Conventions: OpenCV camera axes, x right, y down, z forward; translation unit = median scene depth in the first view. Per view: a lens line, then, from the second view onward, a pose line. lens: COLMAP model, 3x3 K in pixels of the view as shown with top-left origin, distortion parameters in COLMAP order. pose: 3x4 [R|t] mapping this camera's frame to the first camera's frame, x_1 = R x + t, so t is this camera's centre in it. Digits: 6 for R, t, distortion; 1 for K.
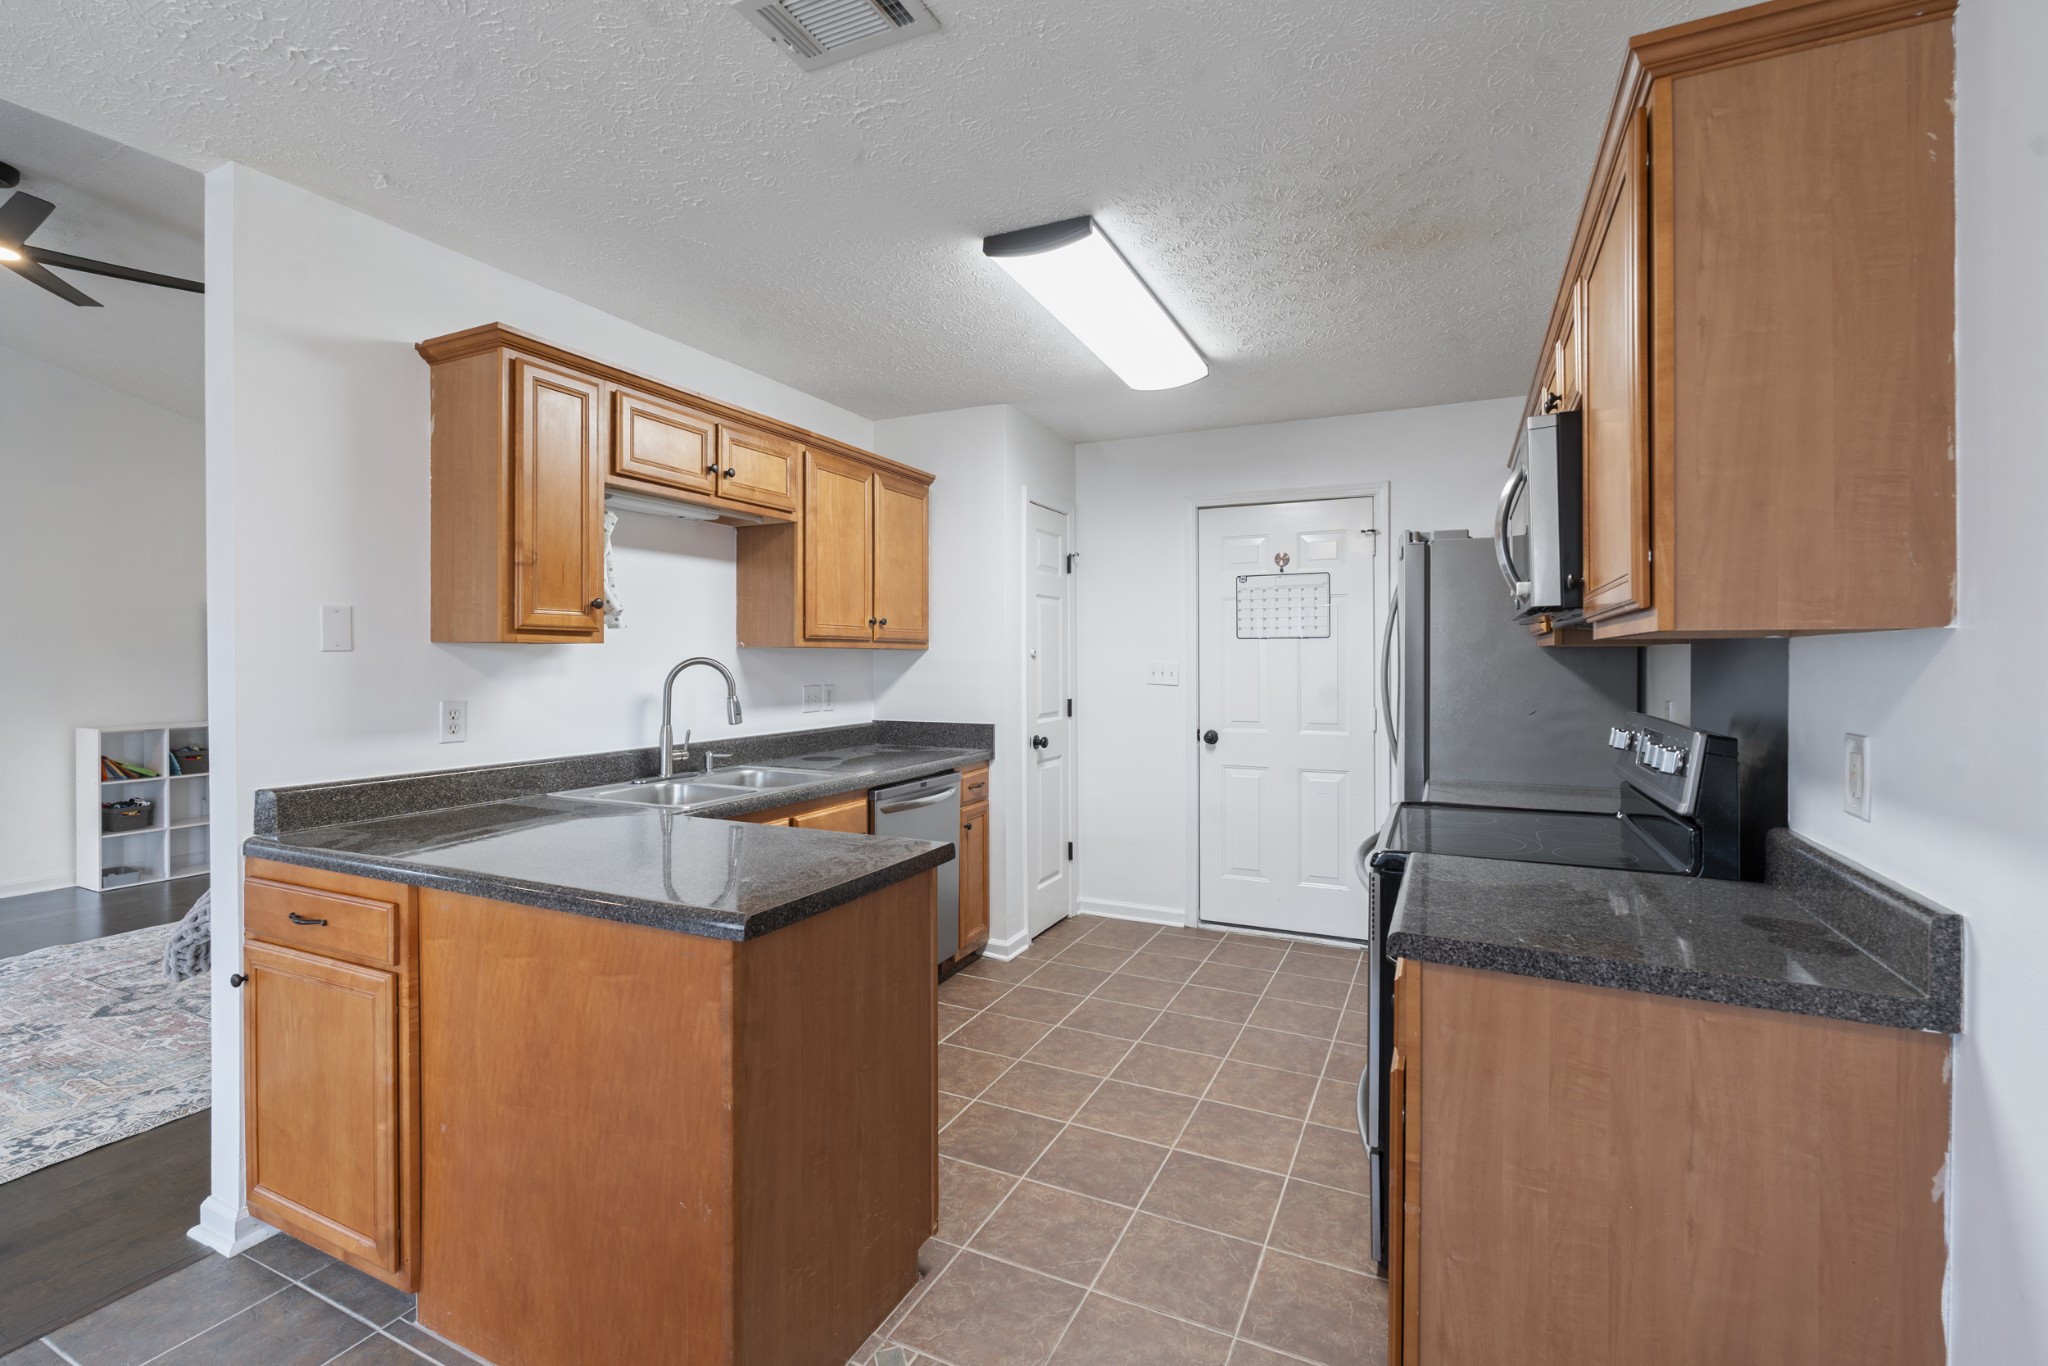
lens RADIAL K [[898.4, 0, 1020.2], [0, 898.4, 669.5], [0, 0, 1]] dist [-0.009426, 0.001378]
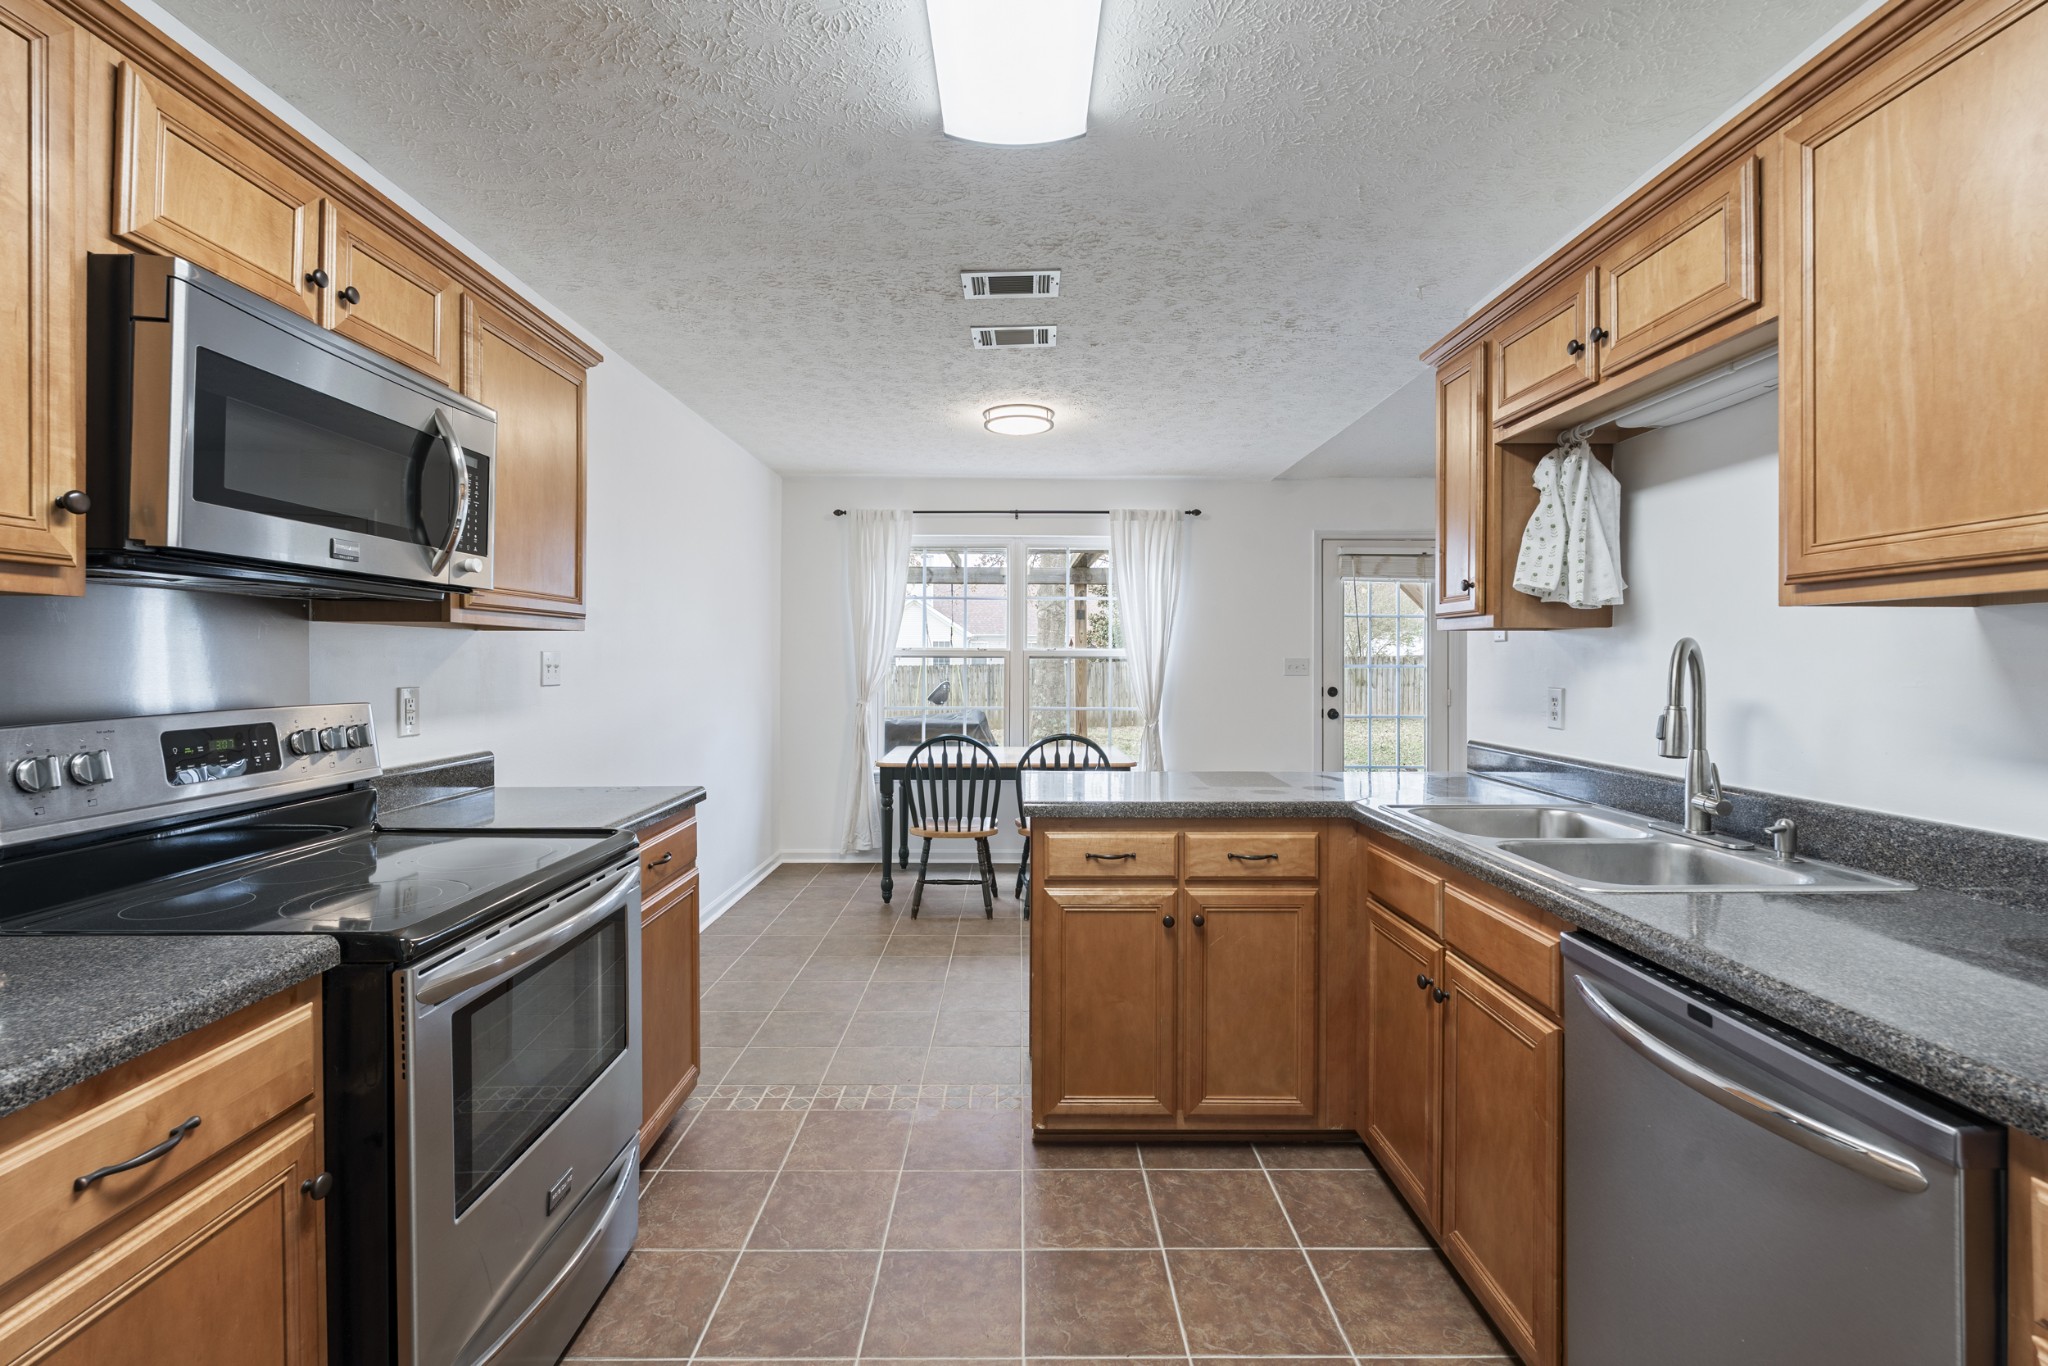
lens RADIAL K [[898.4, 0, 1030.2], [0, 898.4, 658.2], [0, 0, 1]] dist [-0.009426, 0.001378]
pose [[-0.893143, -0.000689, -0.449772, 0.286070], [-0.005846, 0.999932, 0.010077, -0.004014], [0.449734, 0.011630, -0.893087, 1.324805]]
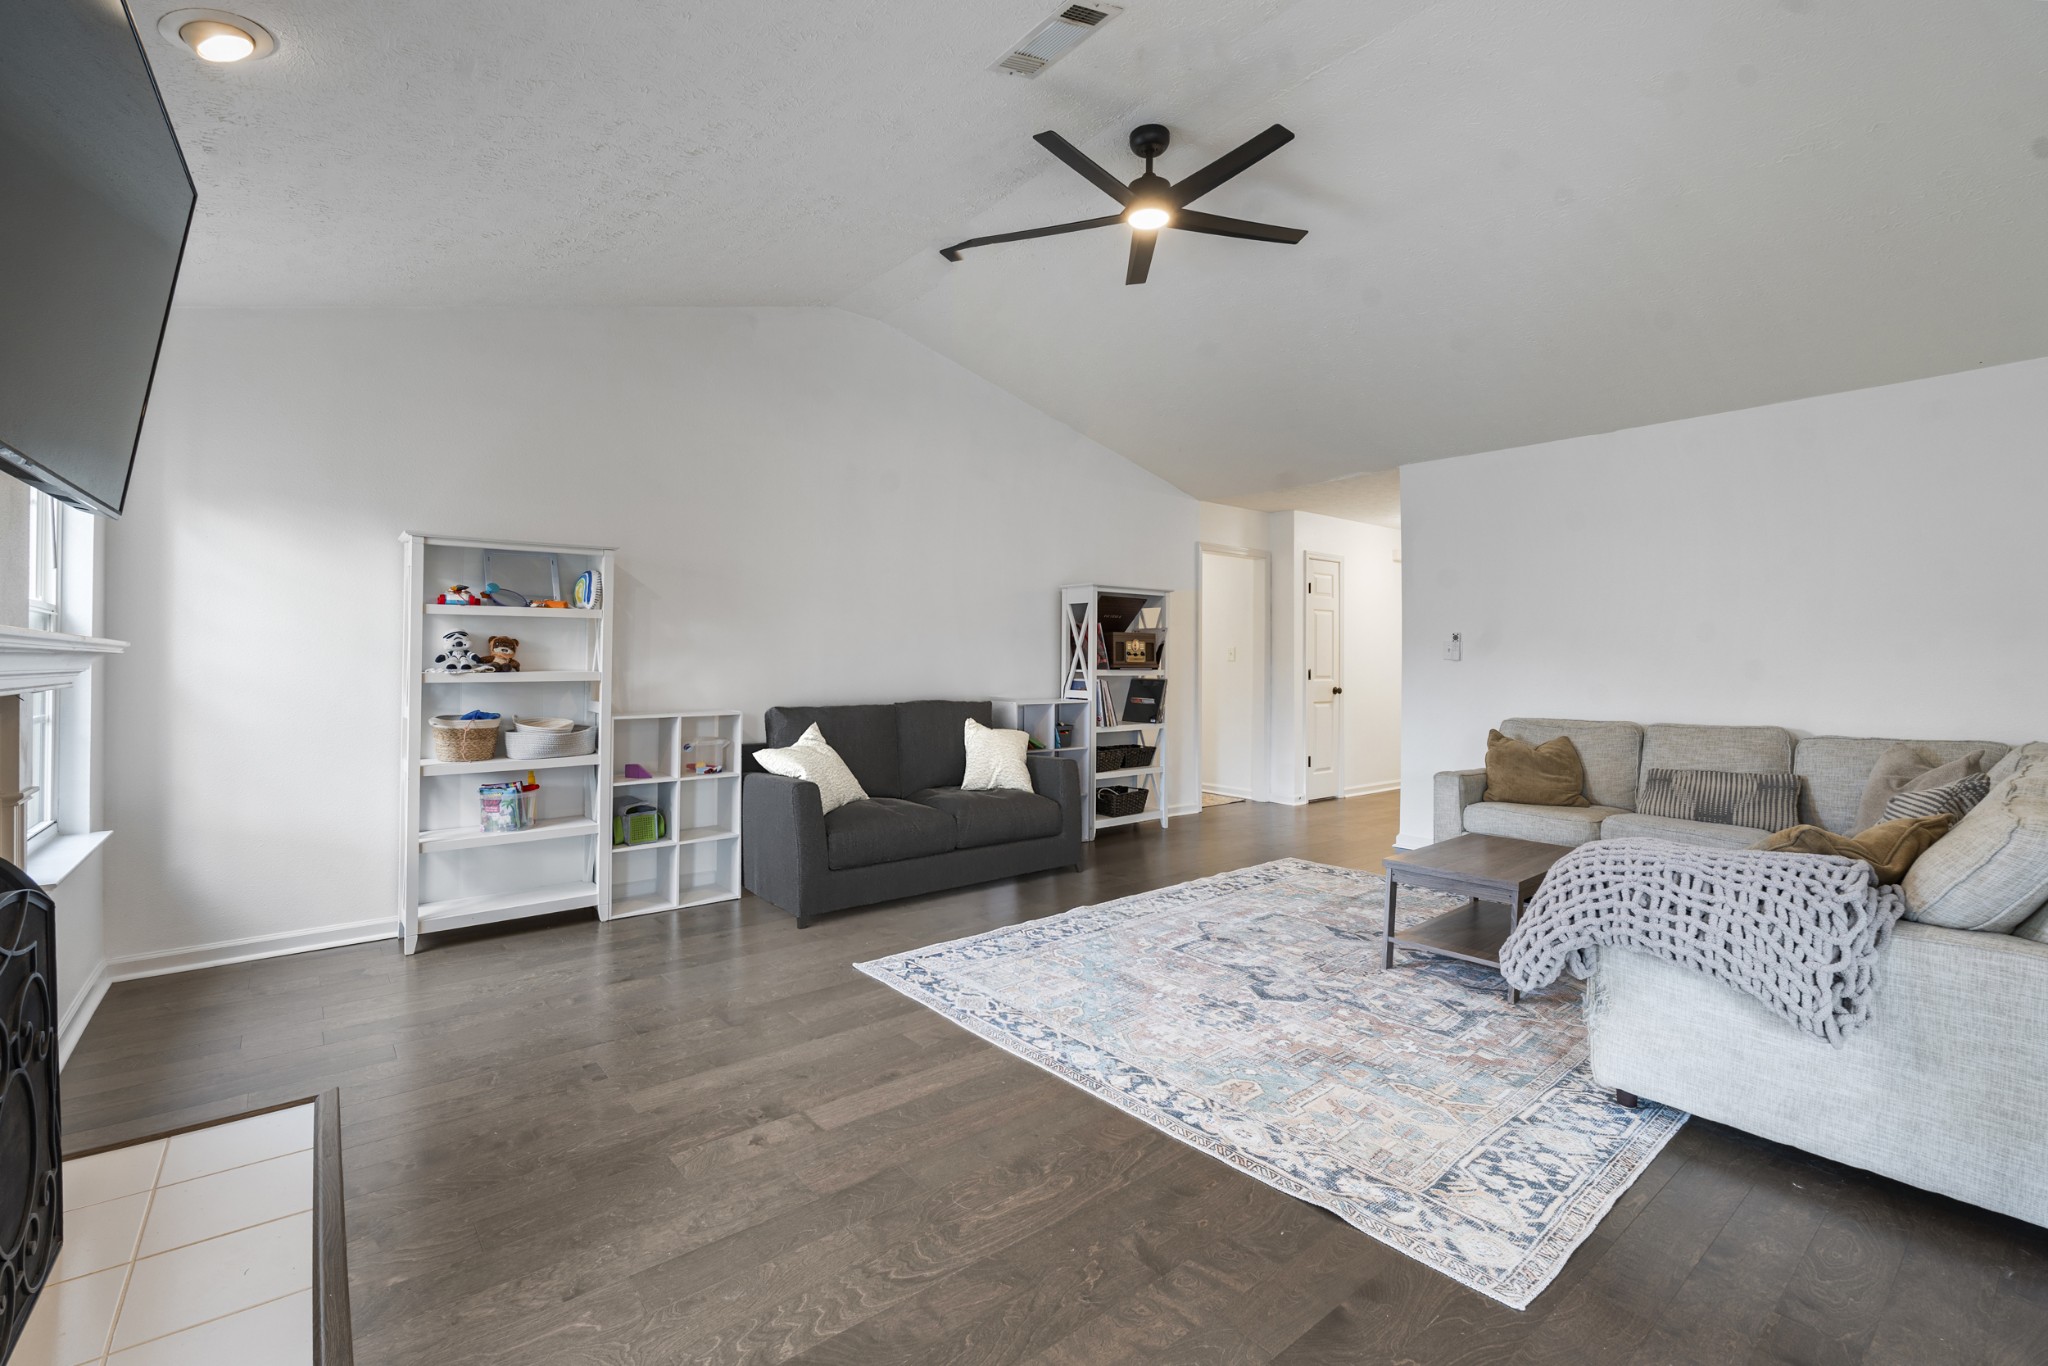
lens RADIAL K [[898.4, 0, 1019.3], [0, 898.4, 652.7], [0, 0, 1]] dist [-0.009426, 0.001378]
pose [[0.904959, 0.004188, -0.425478, -0.947982], [-0.014346, 0.999683, -0.020674, 0.050519], [0.425256, 0.024813, 0.904733, 0.017915]]
